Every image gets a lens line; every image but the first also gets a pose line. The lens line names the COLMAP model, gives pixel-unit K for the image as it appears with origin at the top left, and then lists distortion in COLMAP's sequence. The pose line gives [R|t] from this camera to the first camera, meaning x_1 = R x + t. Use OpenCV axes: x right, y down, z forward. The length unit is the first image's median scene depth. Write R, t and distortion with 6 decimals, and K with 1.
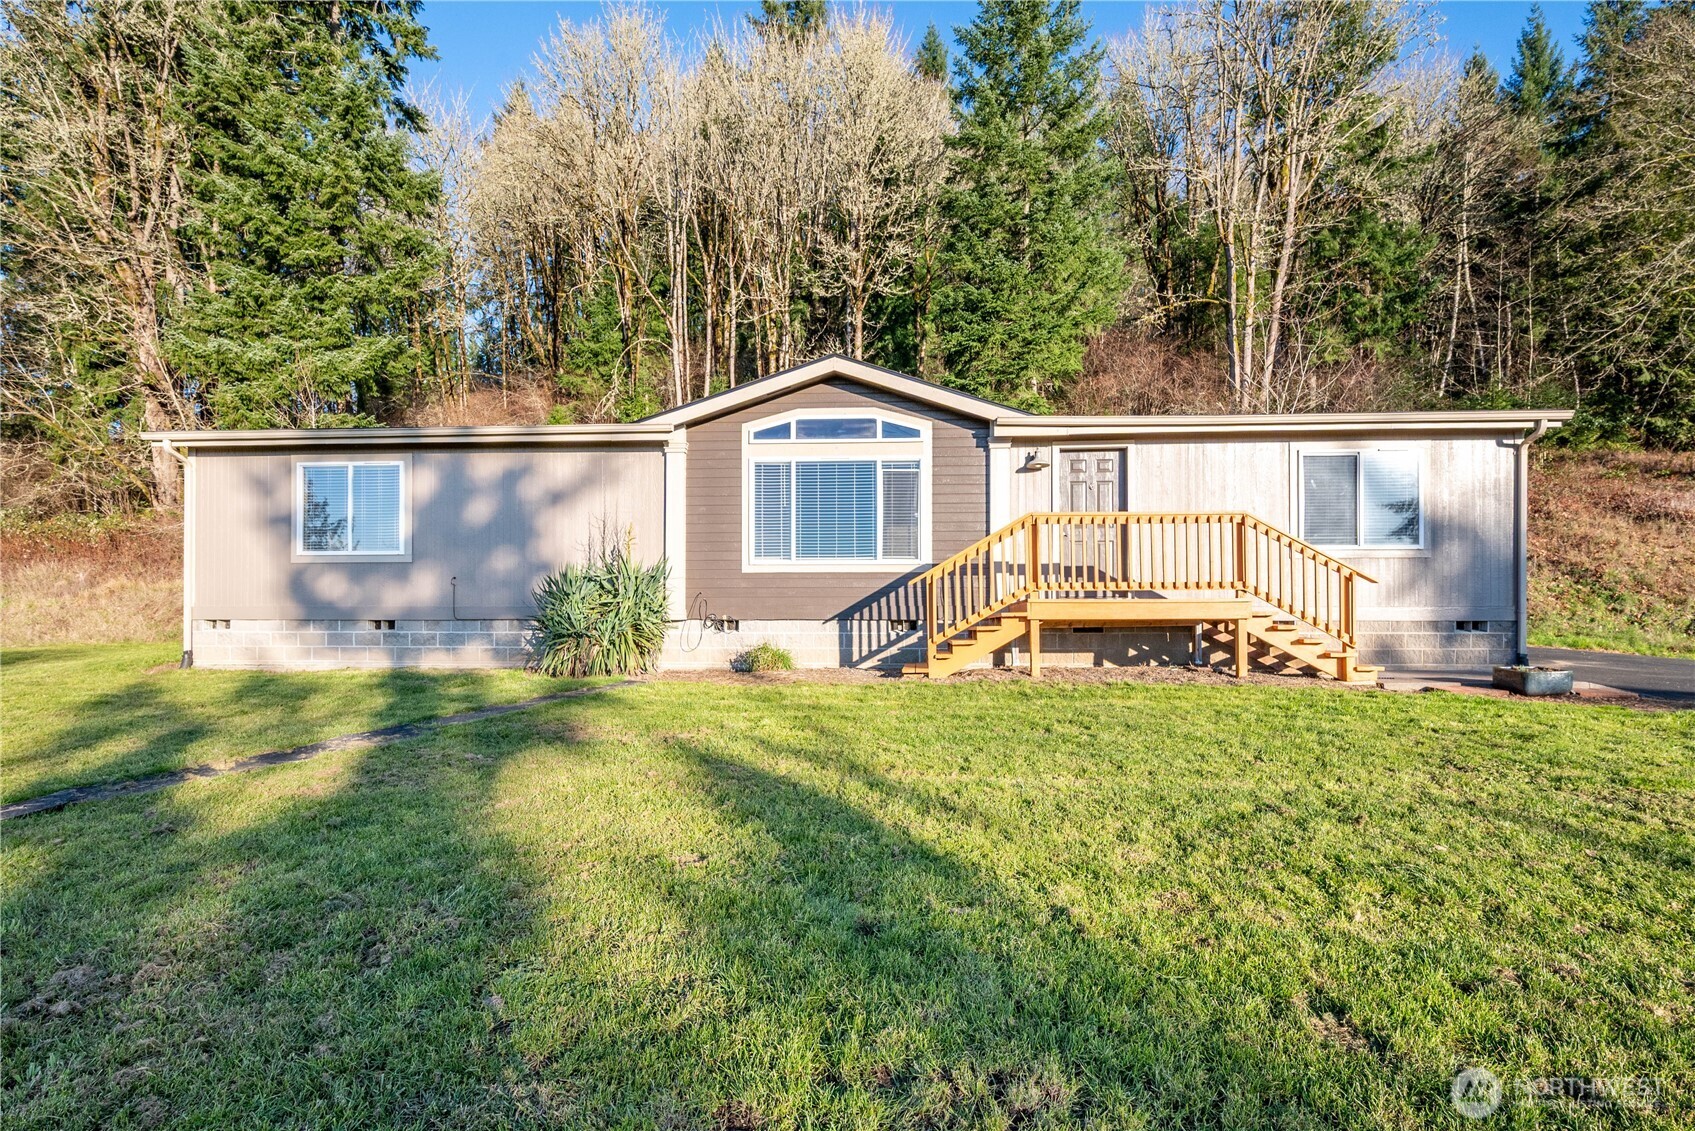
lens RADIAL K [[741.3, 0, 847.5], [0, 741.3, 565.5], [0, 0, 1]] dist [-0.000569, -0.000125]
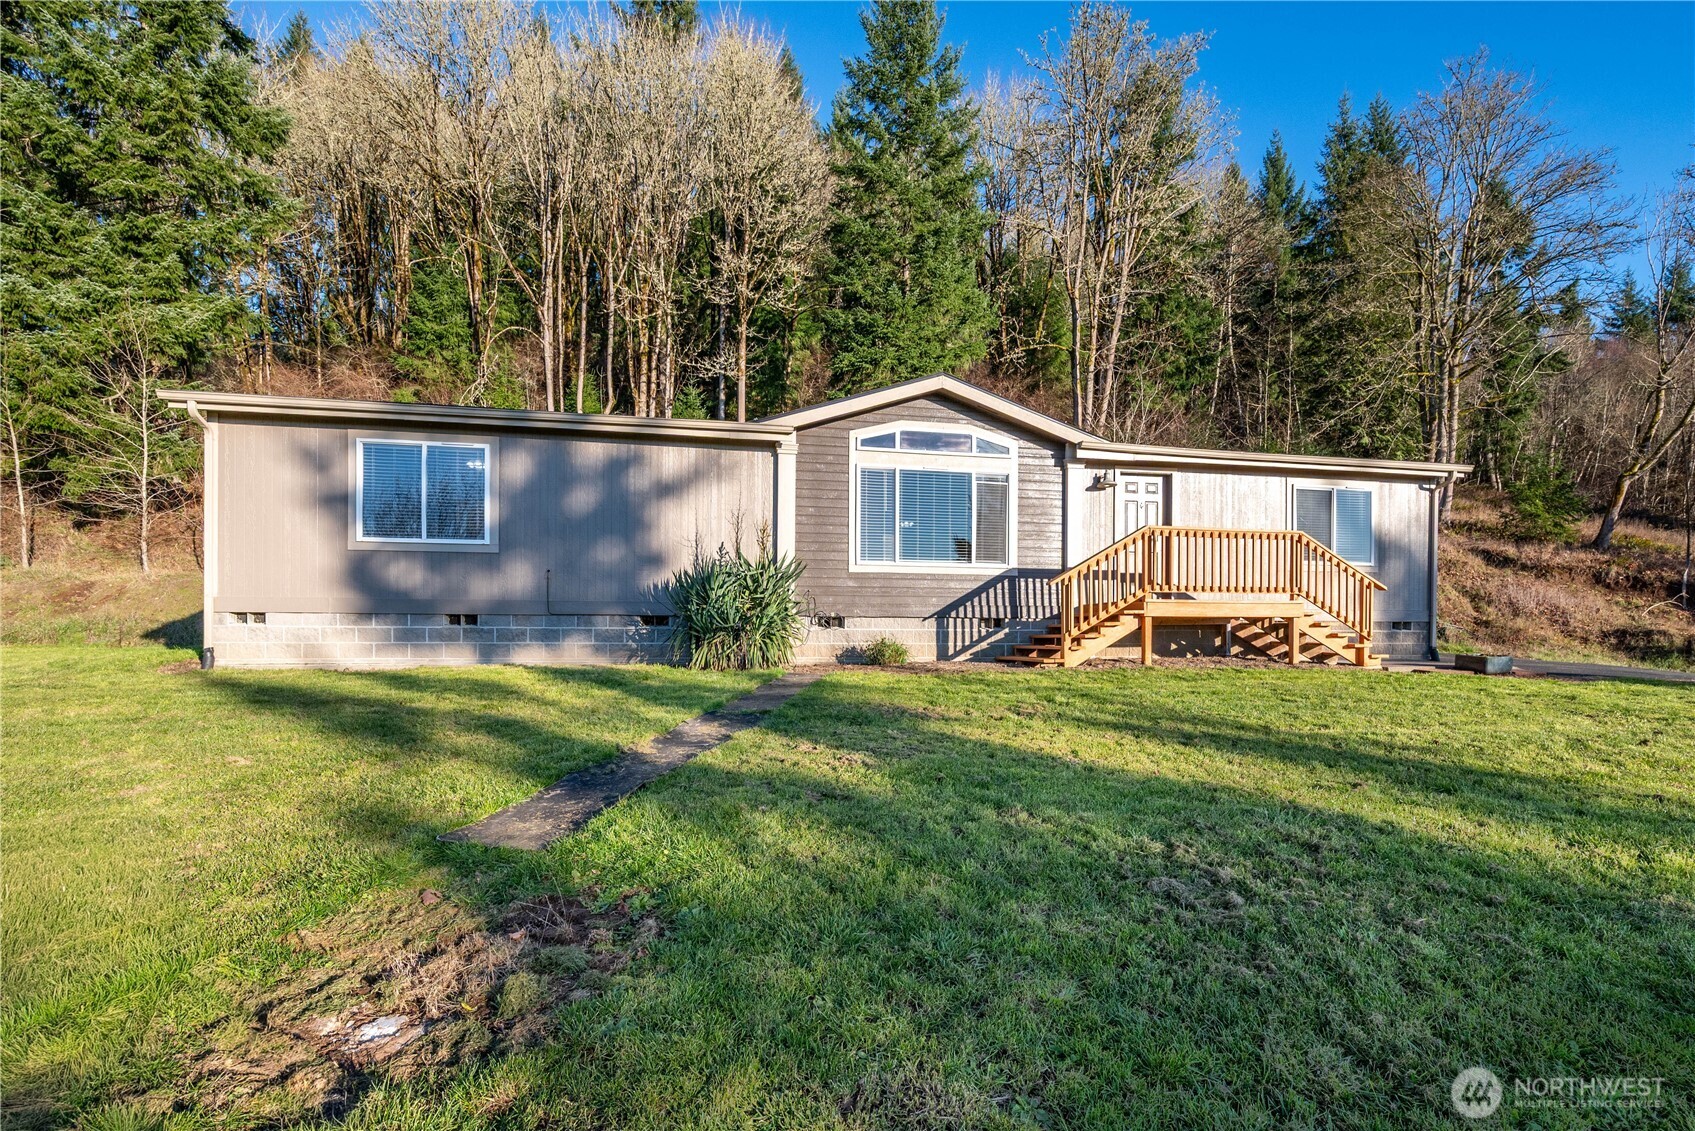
lens RADIAL K [[722.2, 0, 847.4], [0, 722.2, 584.0], [0, 0, 1]] dist [-0.001009, -0.000427]
pose [[0.969127, 0.019512, 0.245789, -0.395089], [-0.022480, 0.999704, 0.009274, 0.016967], [-0.245535, -0.014513, 0.969279, 0.004518]]
